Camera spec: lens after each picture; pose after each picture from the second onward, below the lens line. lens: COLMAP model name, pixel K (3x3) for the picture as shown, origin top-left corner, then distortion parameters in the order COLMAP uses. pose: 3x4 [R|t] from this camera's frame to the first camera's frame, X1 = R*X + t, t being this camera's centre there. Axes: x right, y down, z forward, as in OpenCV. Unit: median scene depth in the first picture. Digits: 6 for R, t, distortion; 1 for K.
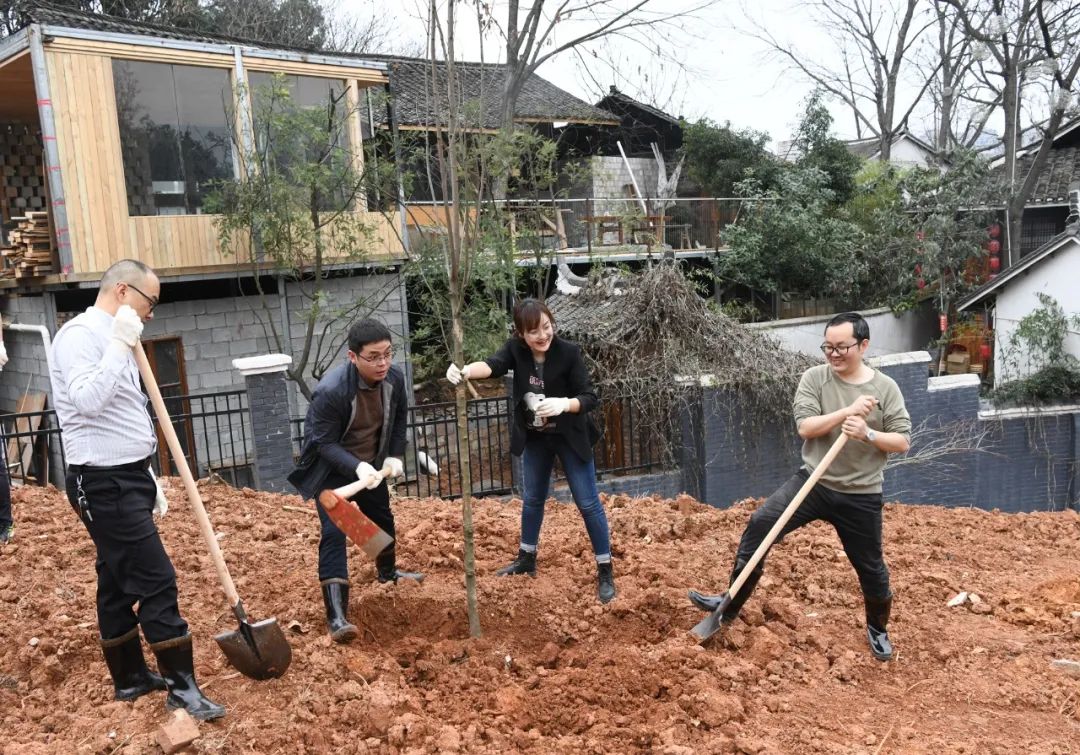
lens RADIAL K [[966.7, 0, 541.7], [0, 966.7, 373.7], [0, 0, 1]] dist [-0.054298, 0.005212]
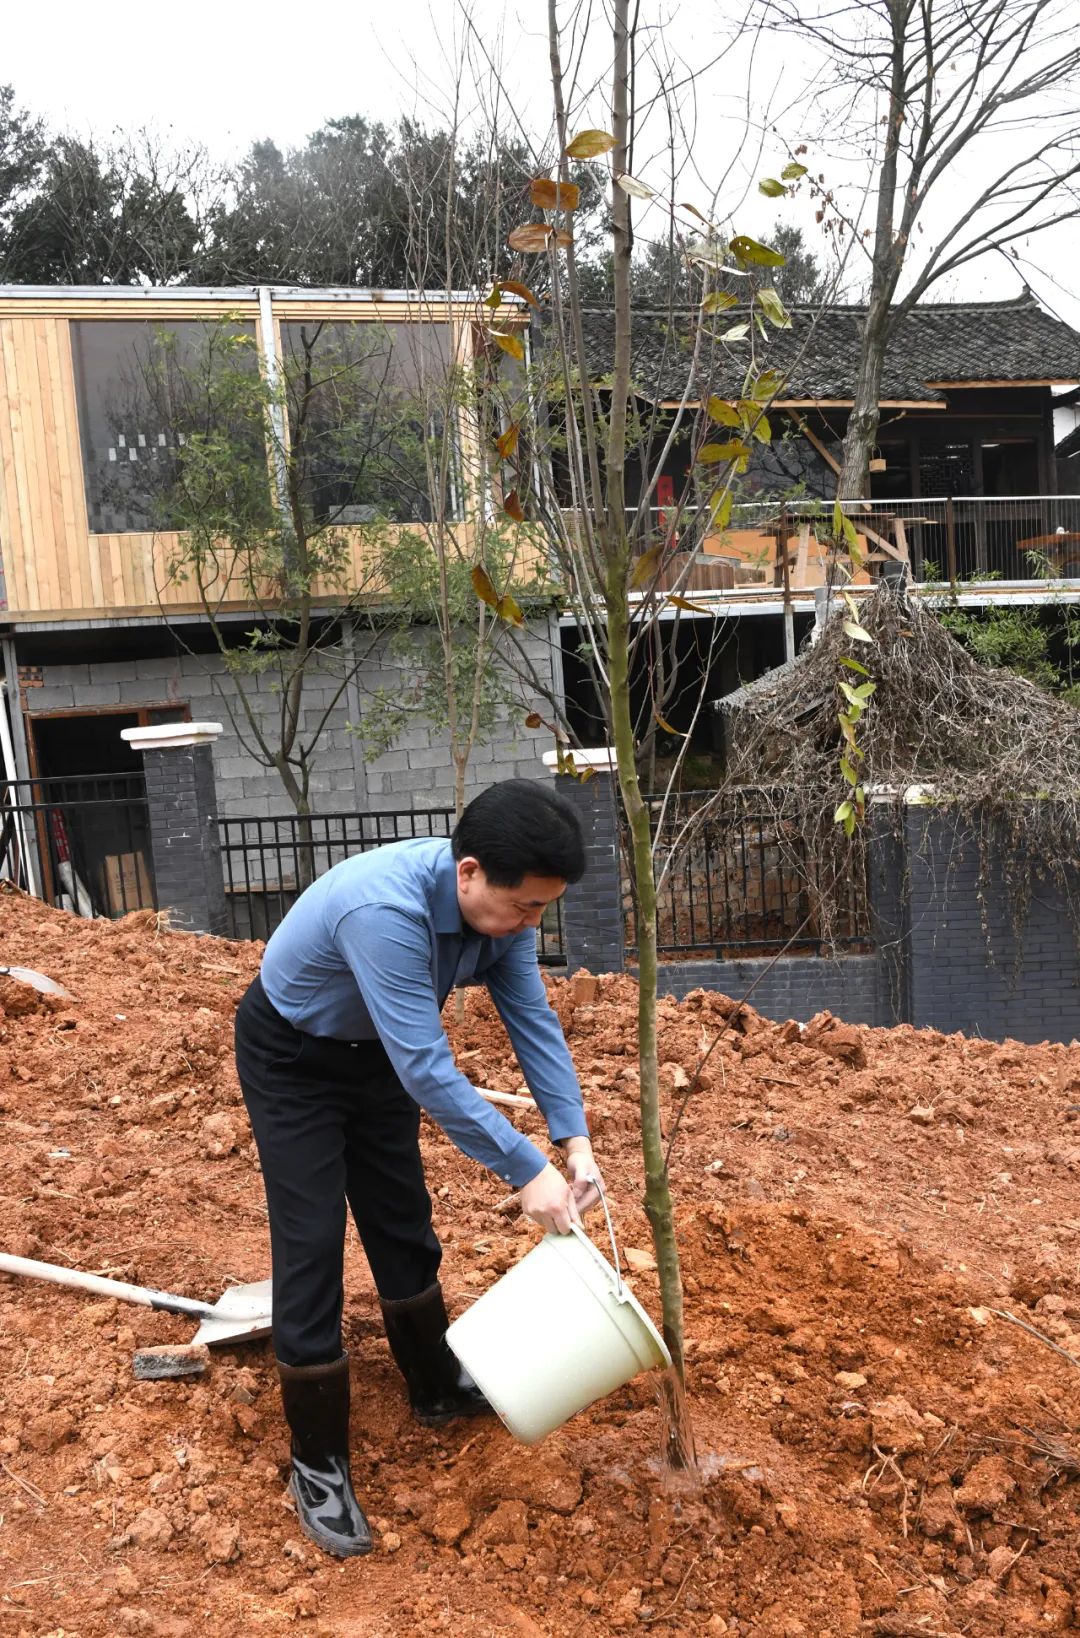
lens RADIAL K [[1449.4, 0, 547.2], [0, 1449.4, 818.9], [0, 0, 1]] dist [-0.072554, -0.001088]
pose [[0.877435, 0.046448, -0.477442, 0.375621], [-0.049095, 0.998770, 0.006939, 0.025153], [0.477177, 0.017351, 0.878636, 0.192748]]
